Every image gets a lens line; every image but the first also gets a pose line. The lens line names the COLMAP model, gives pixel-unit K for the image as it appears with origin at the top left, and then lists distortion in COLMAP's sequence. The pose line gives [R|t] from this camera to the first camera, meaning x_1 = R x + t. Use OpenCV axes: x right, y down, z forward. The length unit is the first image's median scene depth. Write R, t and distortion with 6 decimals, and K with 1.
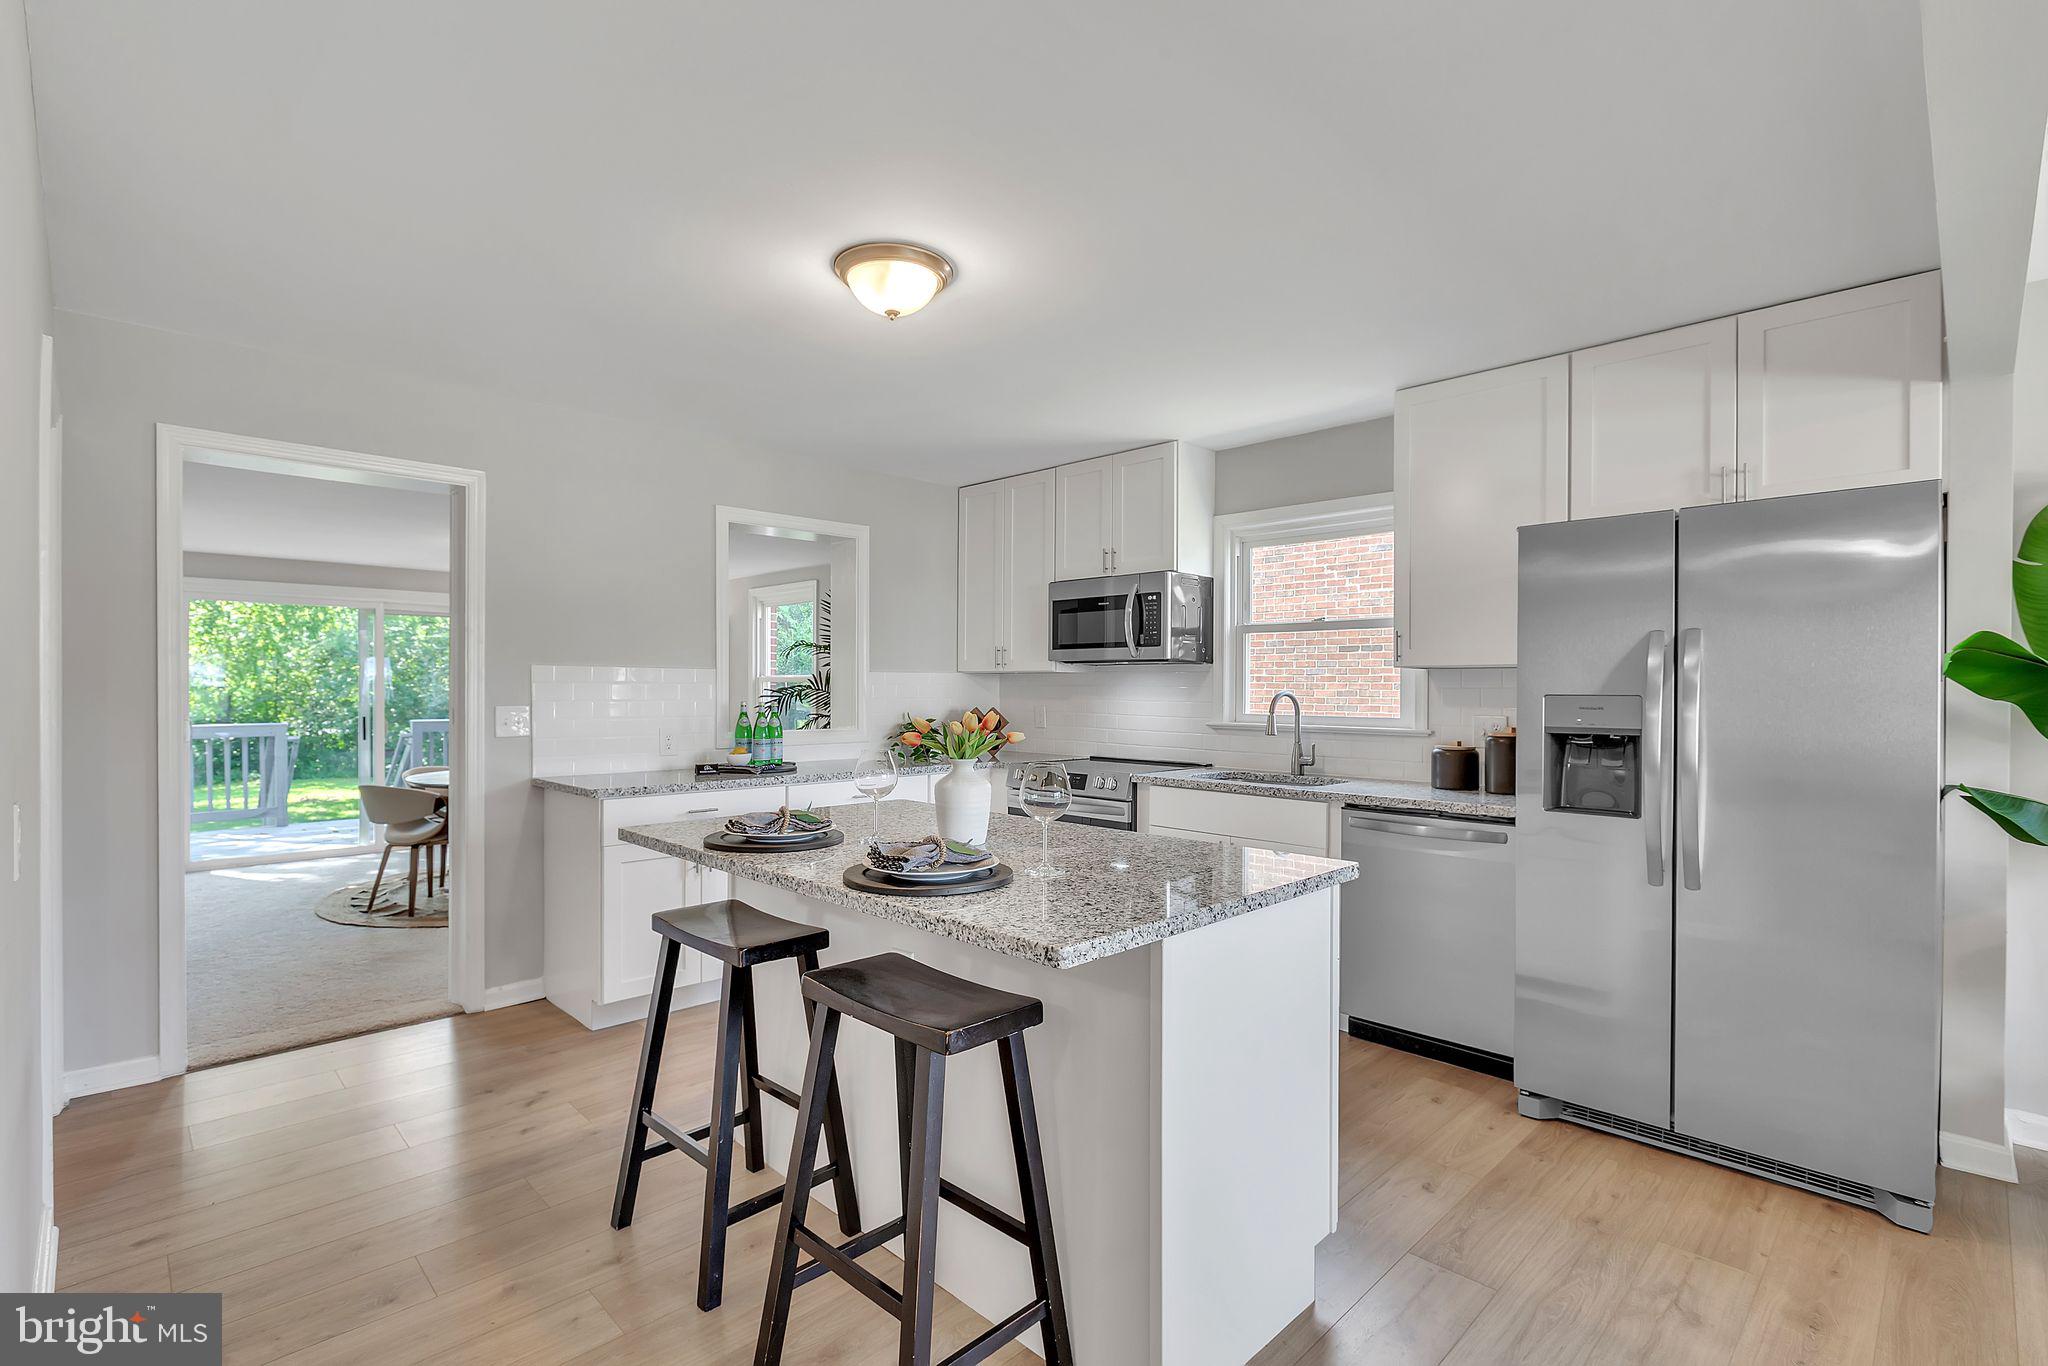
lens RADIAL K [[943.9, 0, 1025.9], [0, 943.9, 697.1], [0, 0, 1]] dist [-0.013898, 0.000019]
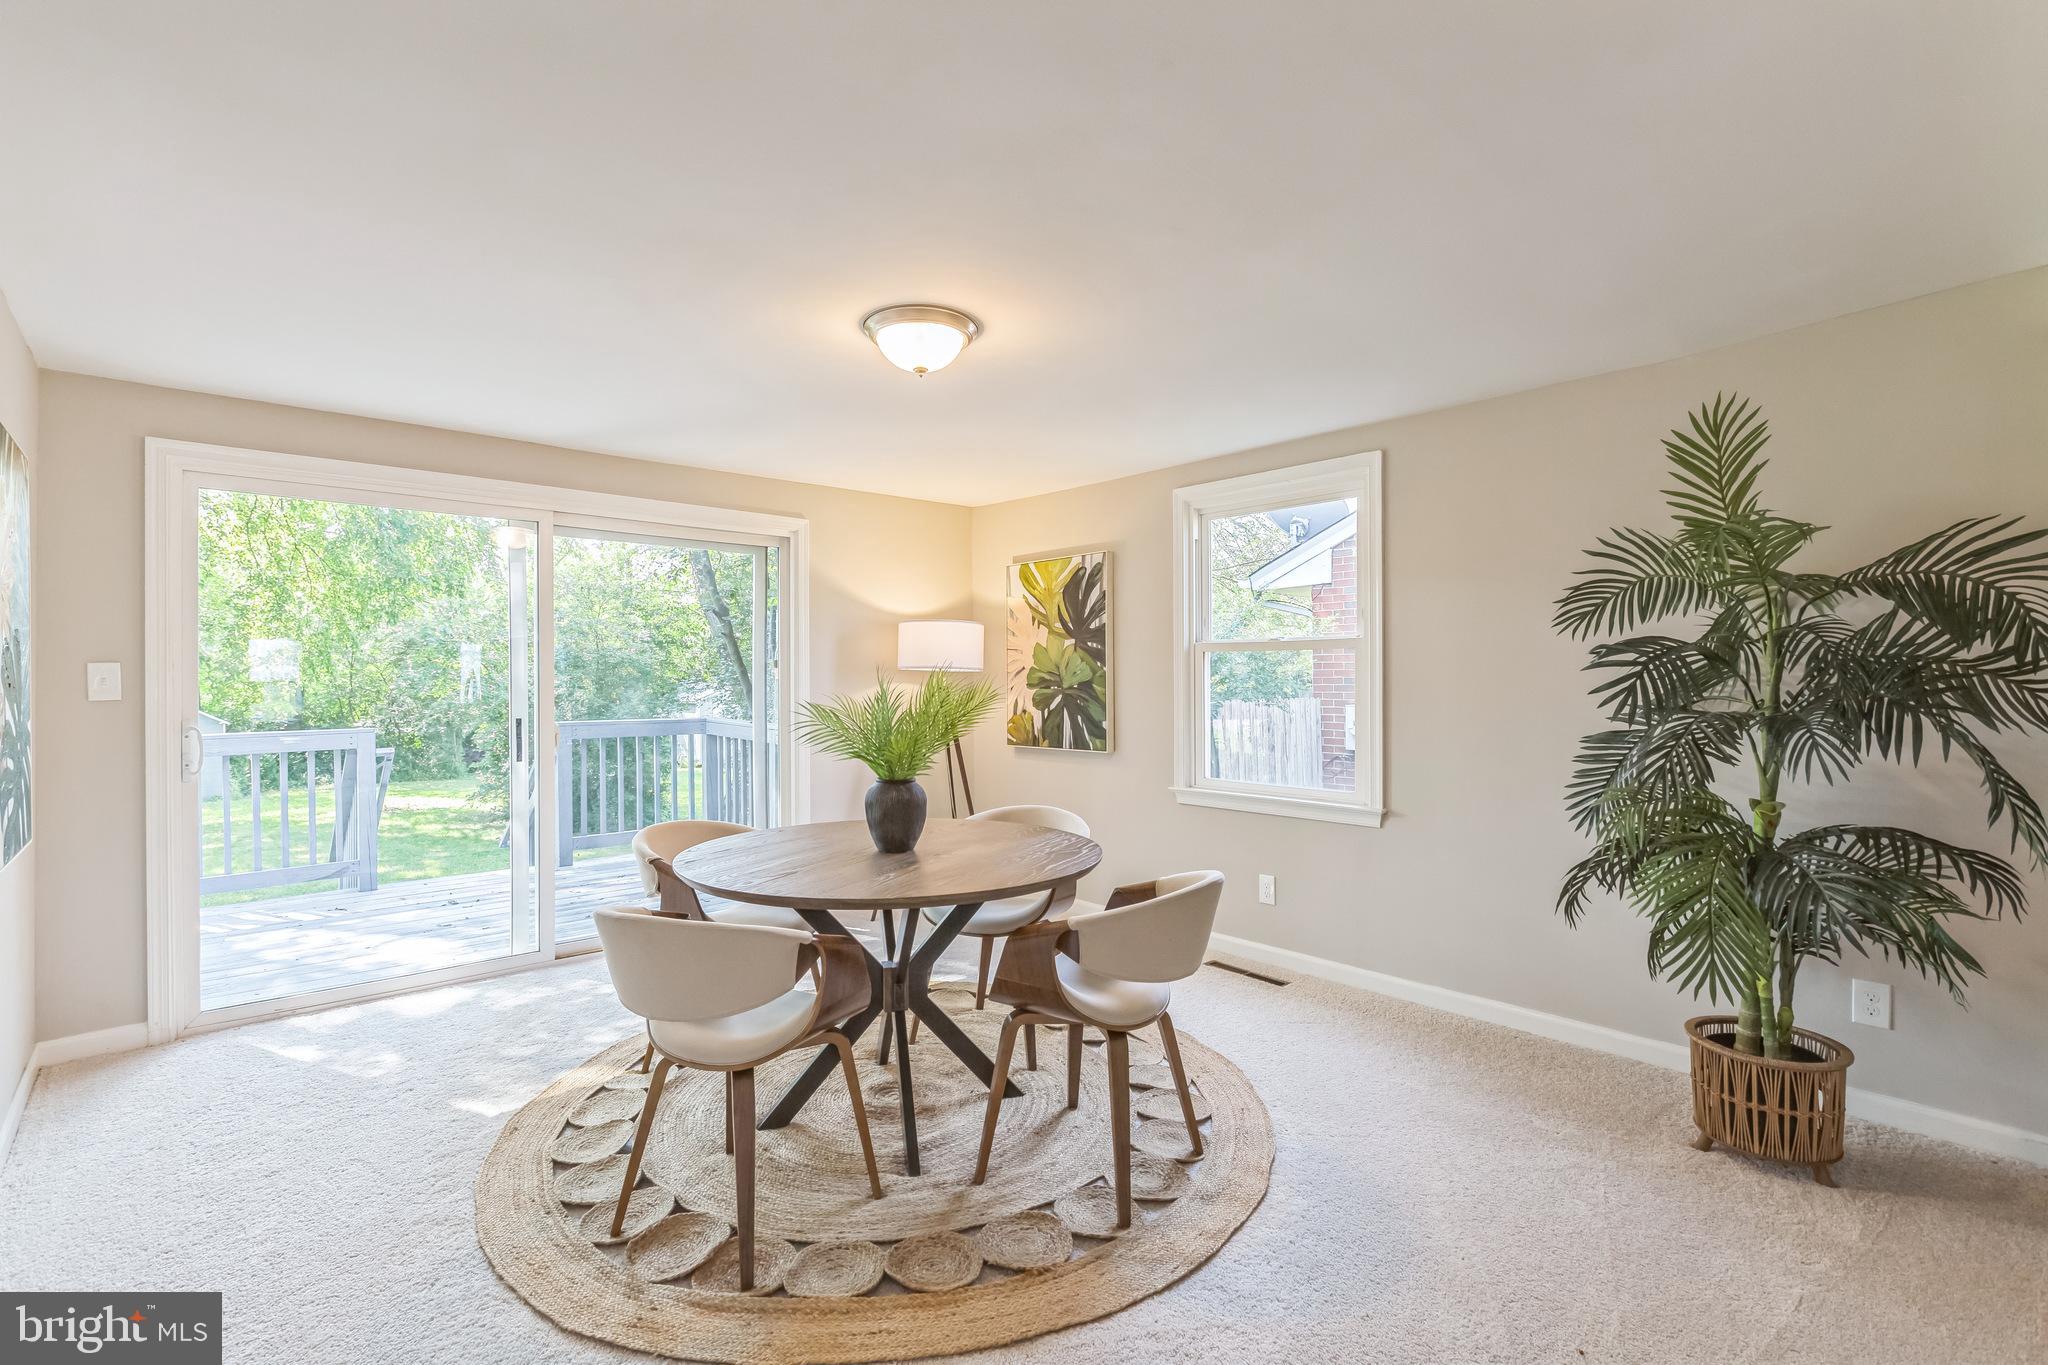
lens RADIAL K [[932.7, 0, 1024.0], [0, 932.7, 682.5], [0, 0, 1]] dist [-0.003047, -0.000452]
pose [[0.998777, -0.011427, -0.048094, -0.519562], [0.011214, 0.999926, -0.004691, 0.005760], [0.048144, 0.004146, 0.998832, 0.634526]]
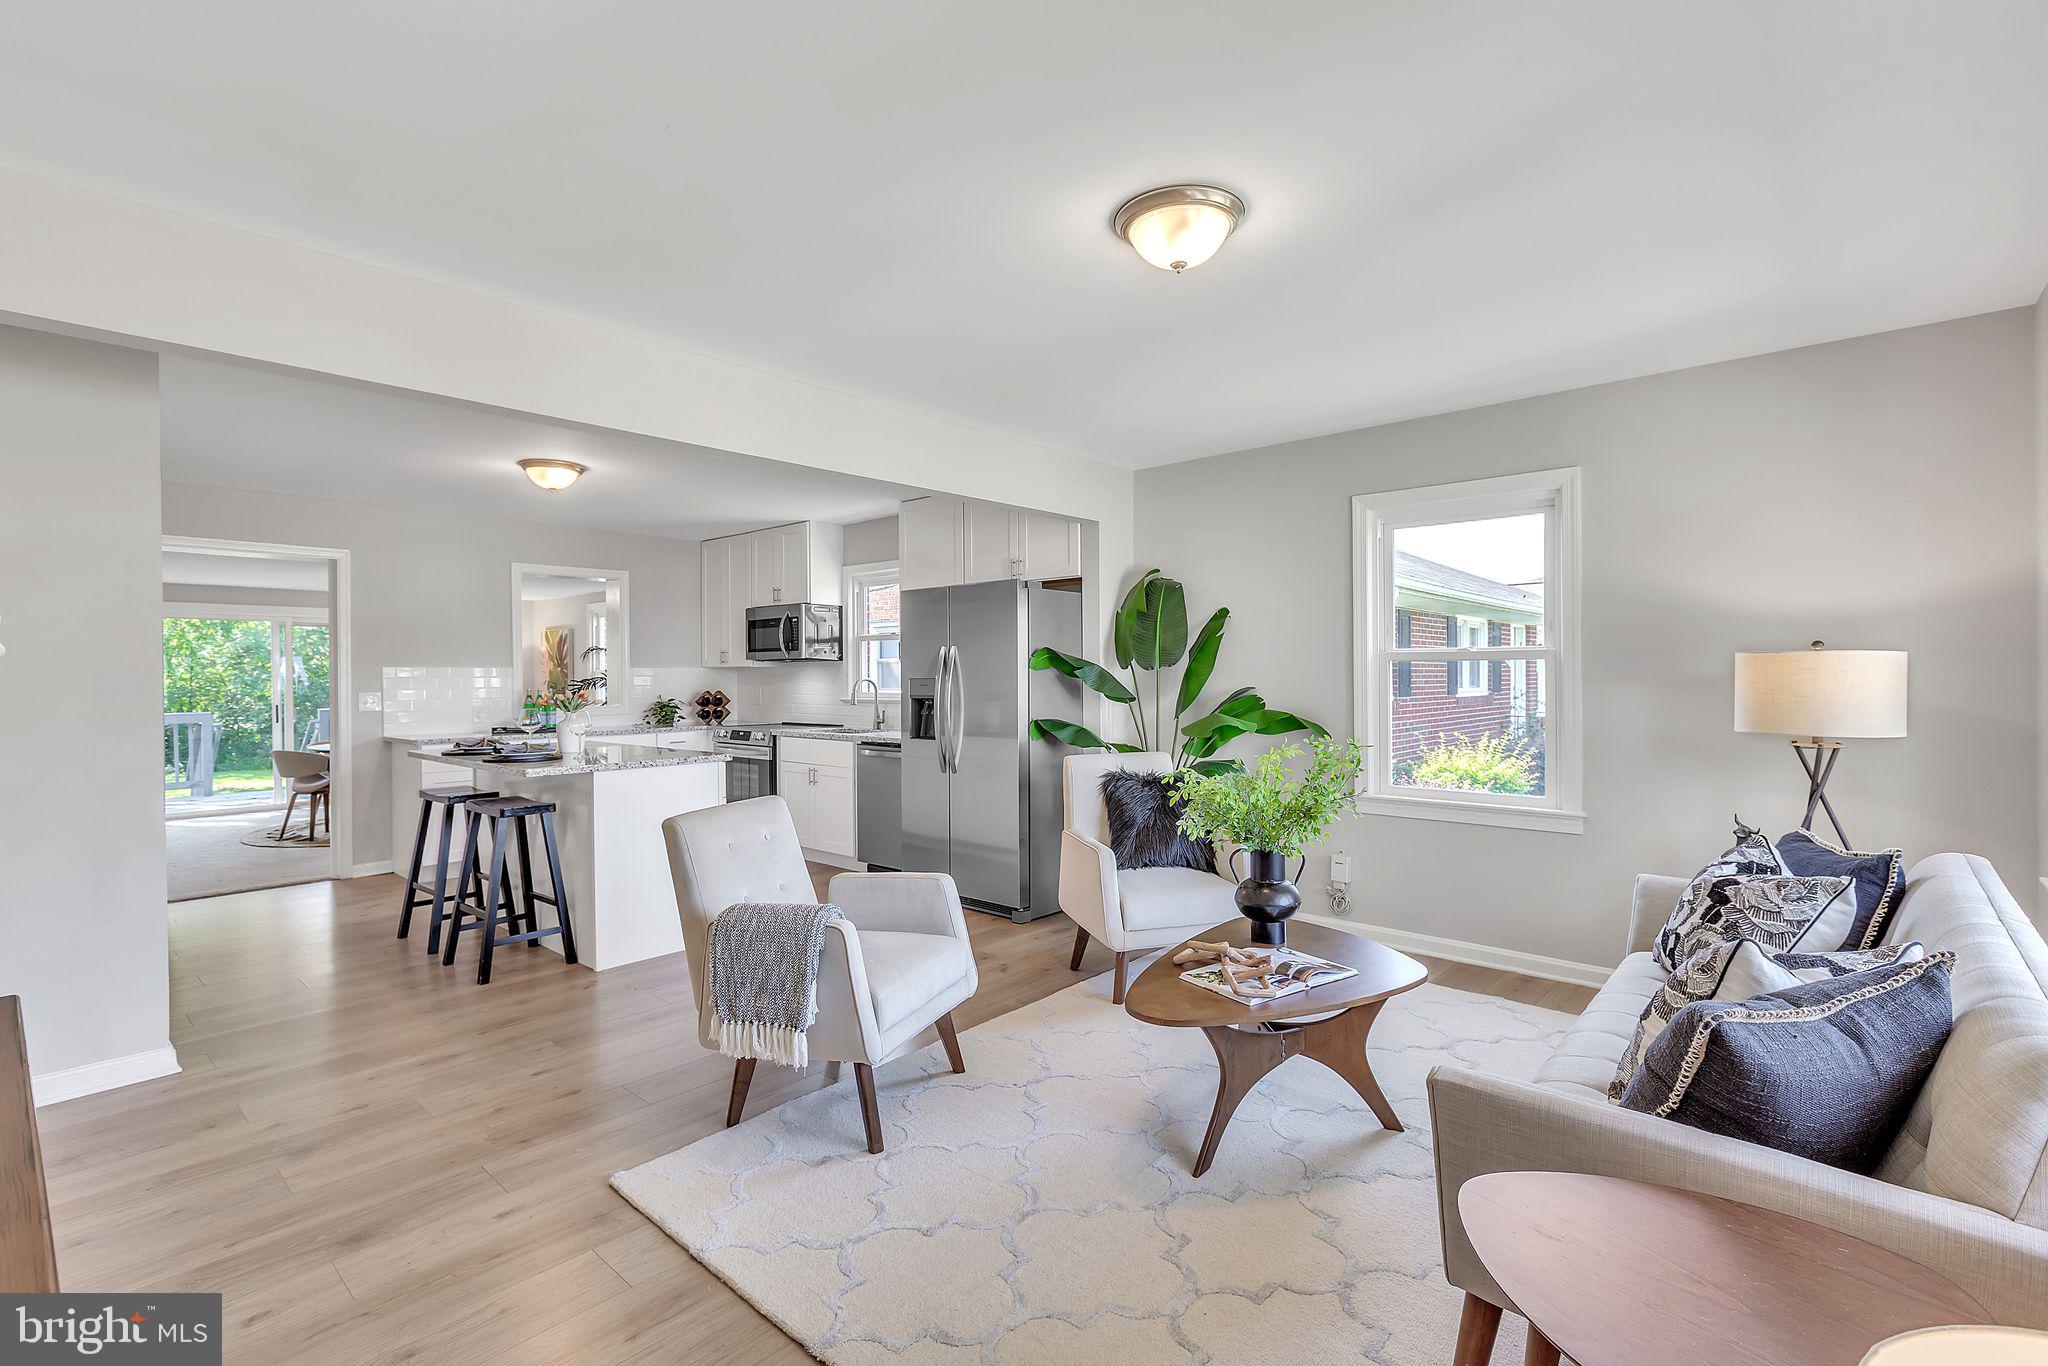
lens RADIAL K [[932.7, 0, 1024.0], [0, 932.7, 683.0], [0, 0, 1]] dist [-0.003047, -0.000452]
pose [[0.998217, -0.010984, 0.058665, 0.373471], [0.011142, 0.999935, -0.002377, 0.007618], [-0.058635, 0.003026, 0.998275, -0.515603]]
